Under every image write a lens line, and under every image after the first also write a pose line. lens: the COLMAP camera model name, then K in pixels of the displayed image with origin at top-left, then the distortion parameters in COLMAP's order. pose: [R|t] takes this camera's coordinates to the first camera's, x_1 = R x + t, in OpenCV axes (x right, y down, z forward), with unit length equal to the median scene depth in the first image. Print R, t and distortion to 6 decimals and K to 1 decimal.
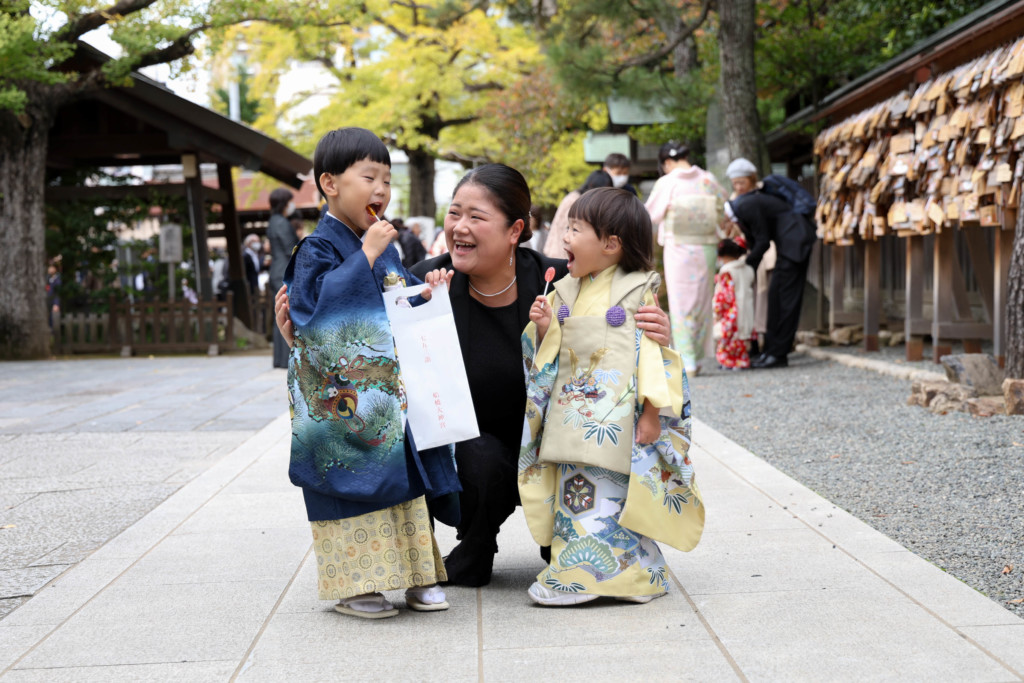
lens RADIAL K [[1727.5, 0, 479.4], [0, 1727.5, 374.9], [0, 0, 1]] dist [0.046027, -0.095226]
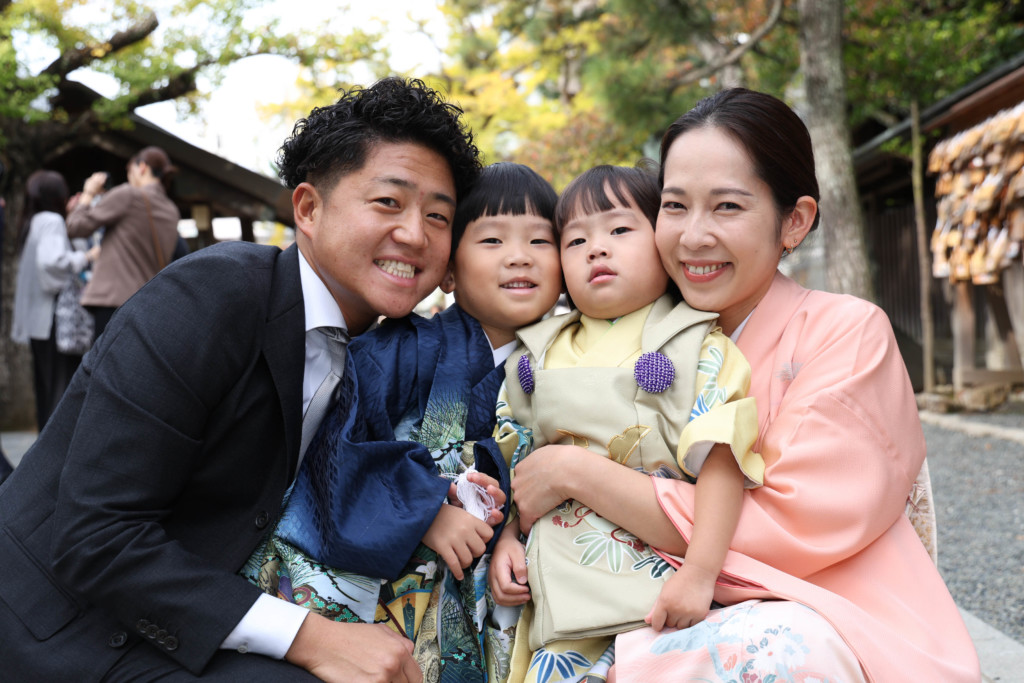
lens RADIAL K [[1458.5, 0, 512.0], [0, 1458.5, 341.5], [0, 0, 1]] dist [-0.008094, -0.035576]
pose [[0.999922, -0.012494, -0.000827, 0.000162], [0.012436, 0.998610, -0.051210, -0.018297], [0.001465, 0.051196, 0.998688, 0.352905]]
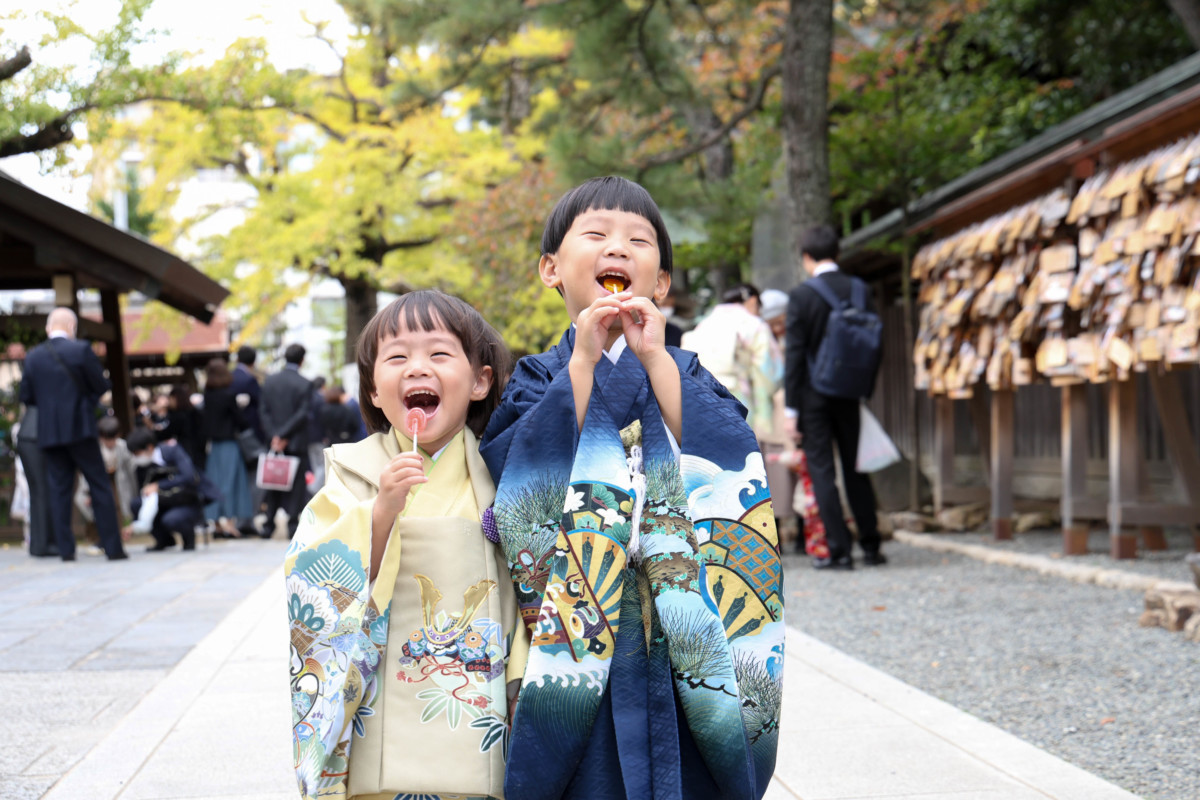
lens RADIAL K [[2100.7, 0, 629.8], [0, 2100.7, 398.4], [0, 0, 1]] dist [0.019530, 0.045916]
pose [[0.994984, 0.005771, 0.099865, -0.021729], [0.001893, 0.997070, -0.076477, -0.005580], [-0.100014, 0.076282, 0.992058, 0.113473]]
